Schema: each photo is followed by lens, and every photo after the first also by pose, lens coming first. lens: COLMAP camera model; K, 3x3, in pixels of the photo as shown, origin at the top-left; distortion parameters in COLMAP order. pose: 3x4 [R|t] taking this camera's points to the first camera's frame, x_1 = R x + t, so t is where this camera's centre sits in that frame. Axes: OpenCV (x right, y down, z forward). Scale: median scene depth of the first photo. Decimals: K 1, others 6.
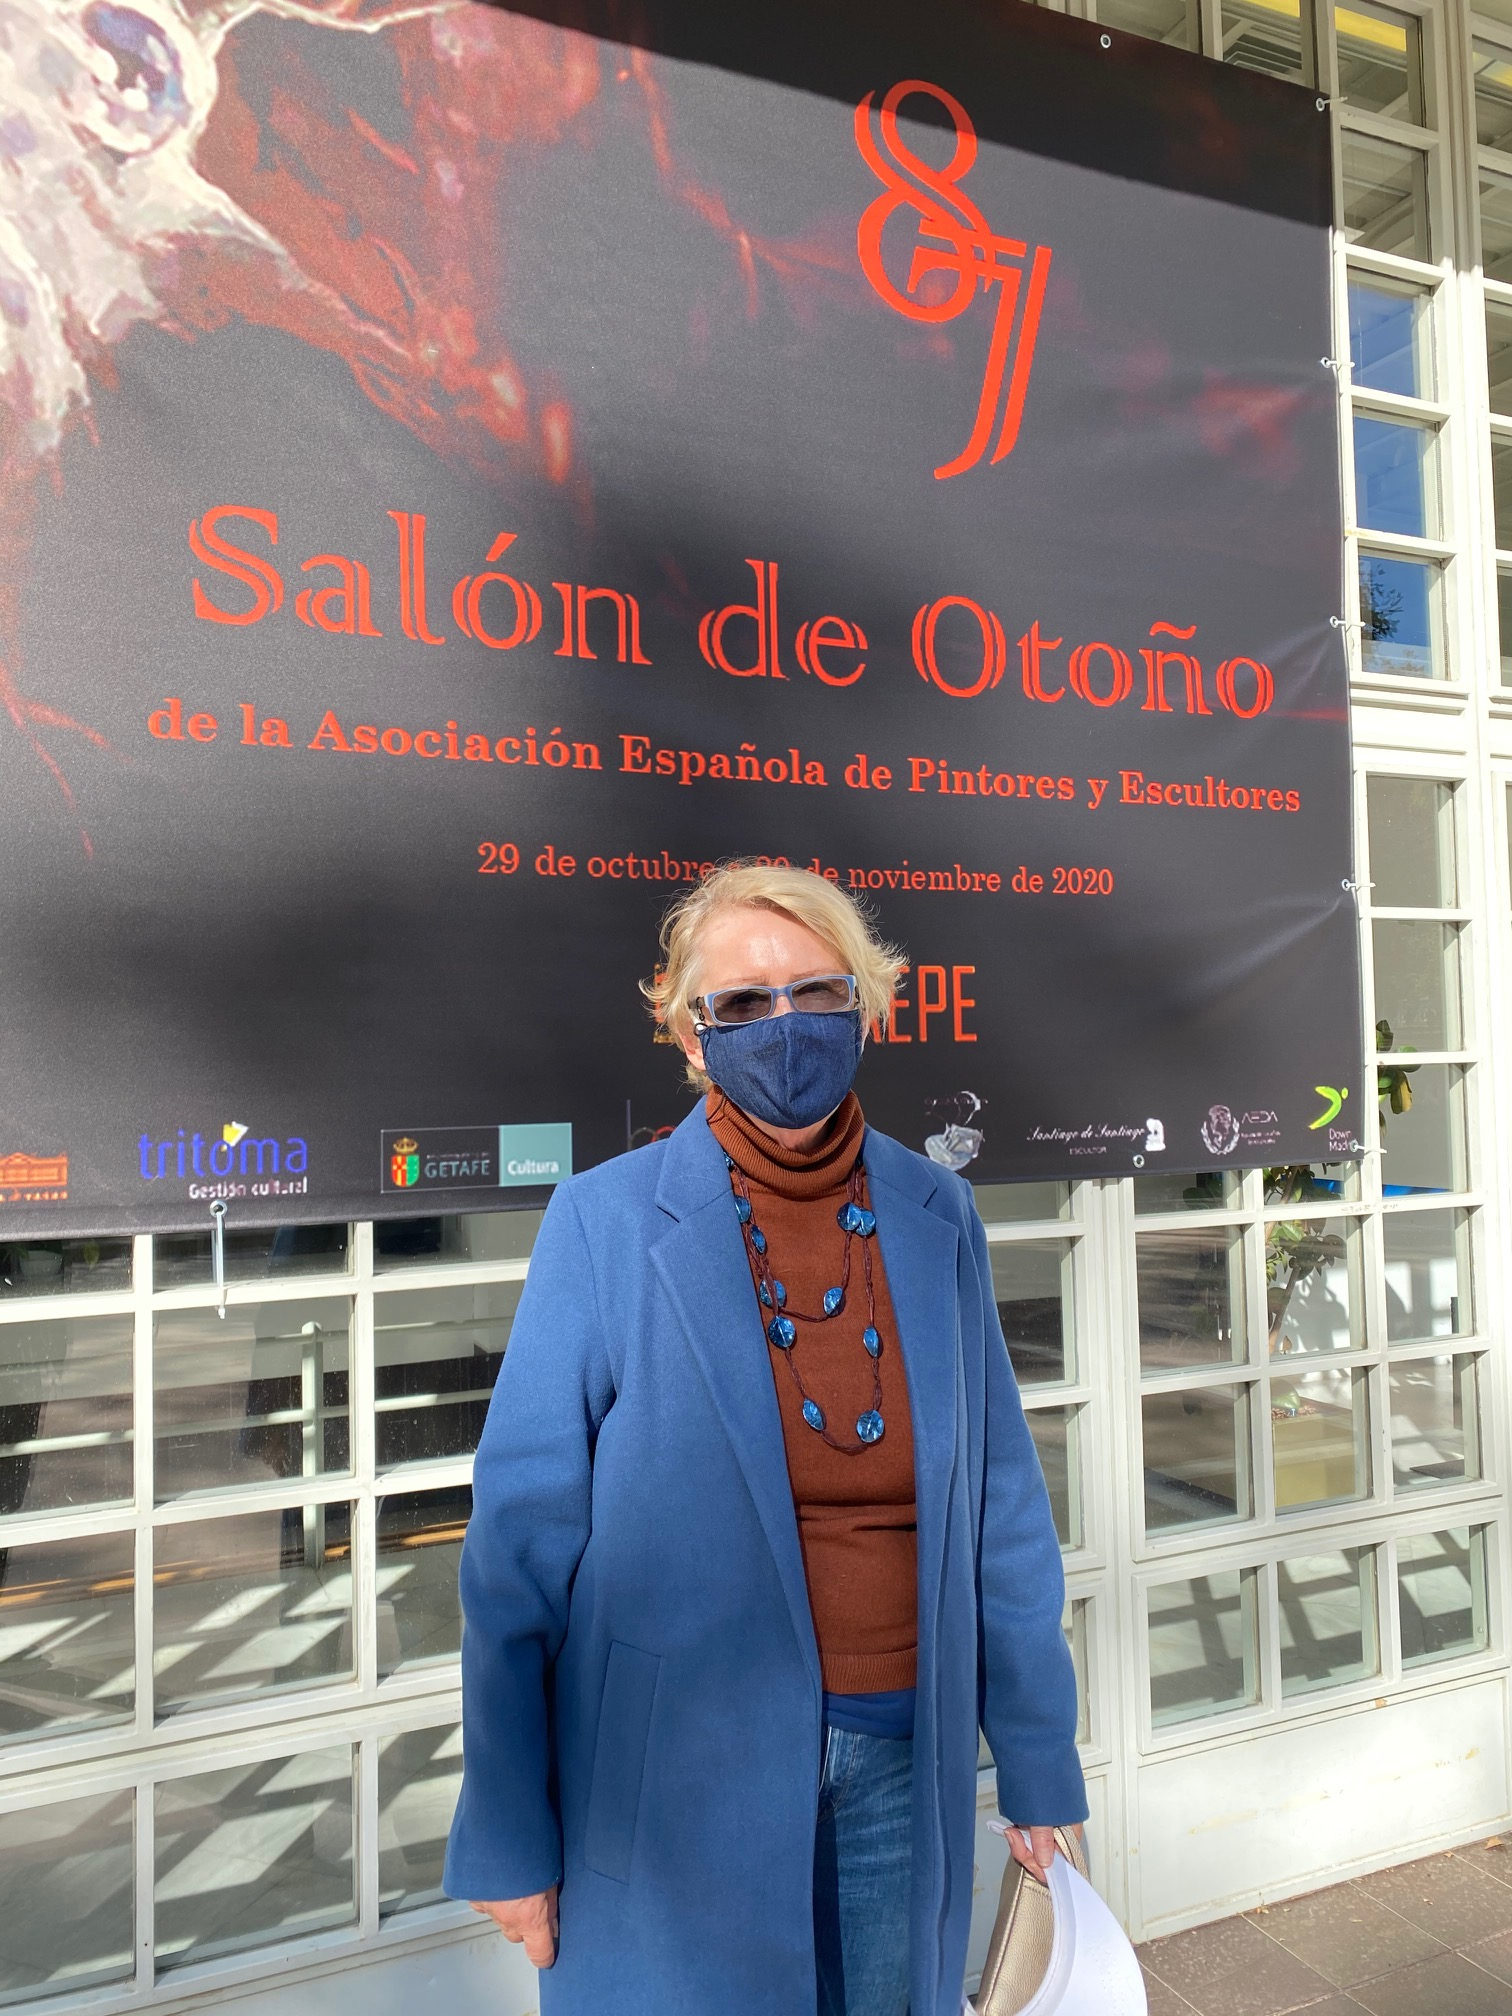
lens RADIAL K [[1508.8, 0, 756.0], [0, 1508.8, 1008.0], [0, 0, 1]] dist [0.186214, -0.221943]
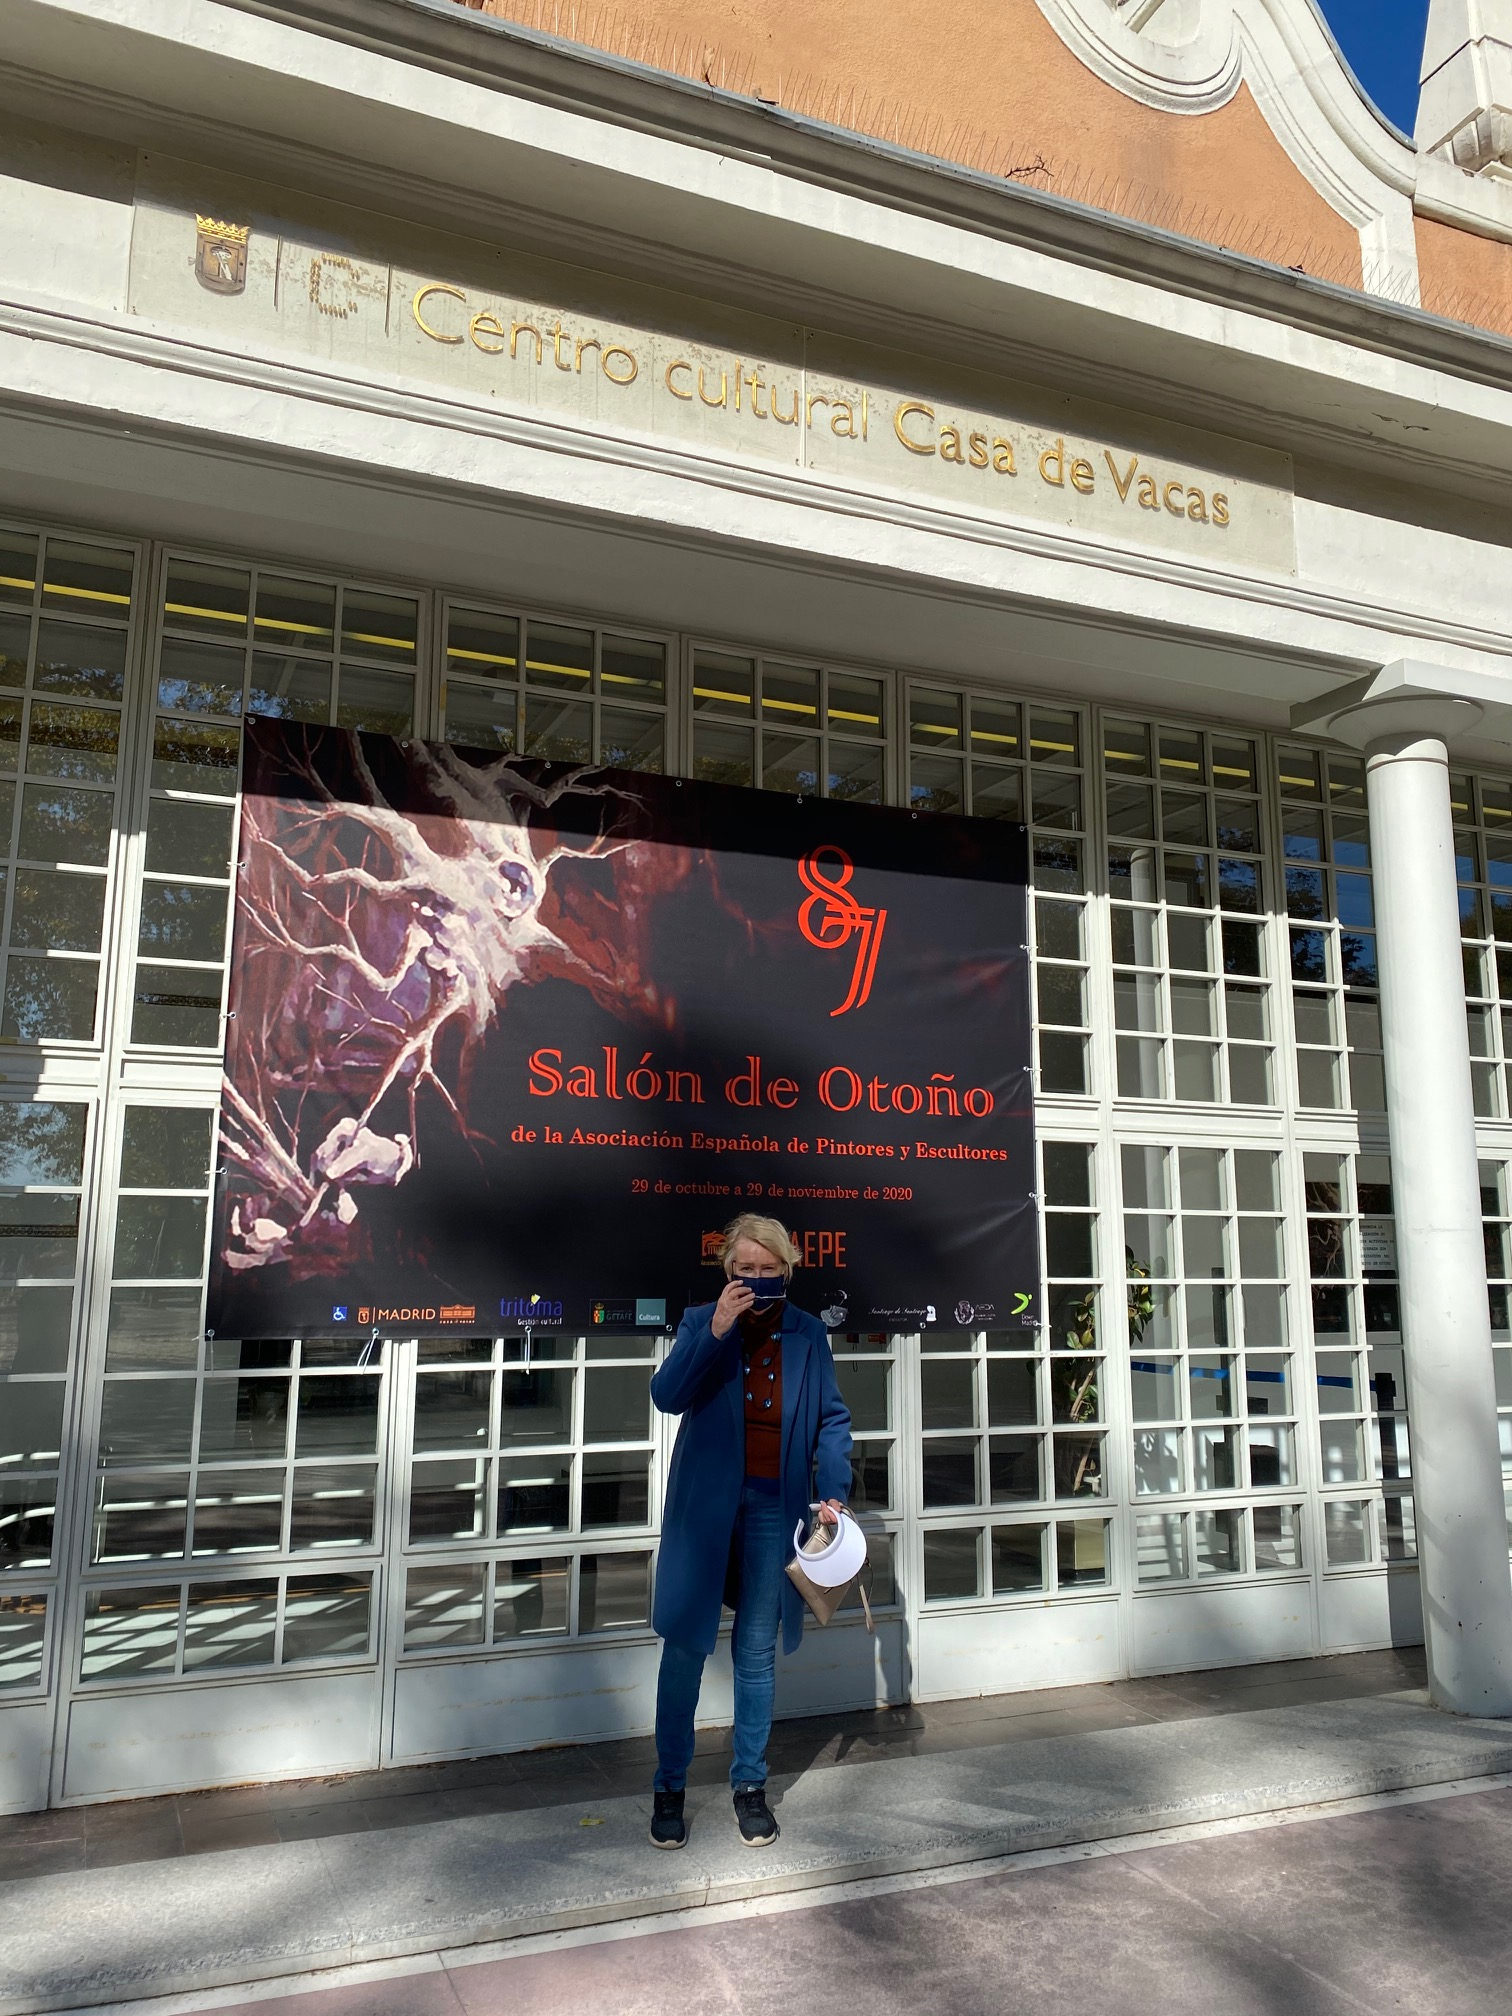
lens RADIAL K [[1508.8, 0, 756.0], [0, 1508.8, 1008.0], [0, 0, 1]] dist [0.186214, -0.221943]
pose [[0.999575, 0.020876, -0.020350, 0.052231], [-0.023393, 0.990901, -0.132546, -0.056879], [0.017398, 0.132966, 0.990968, -1.268598]]
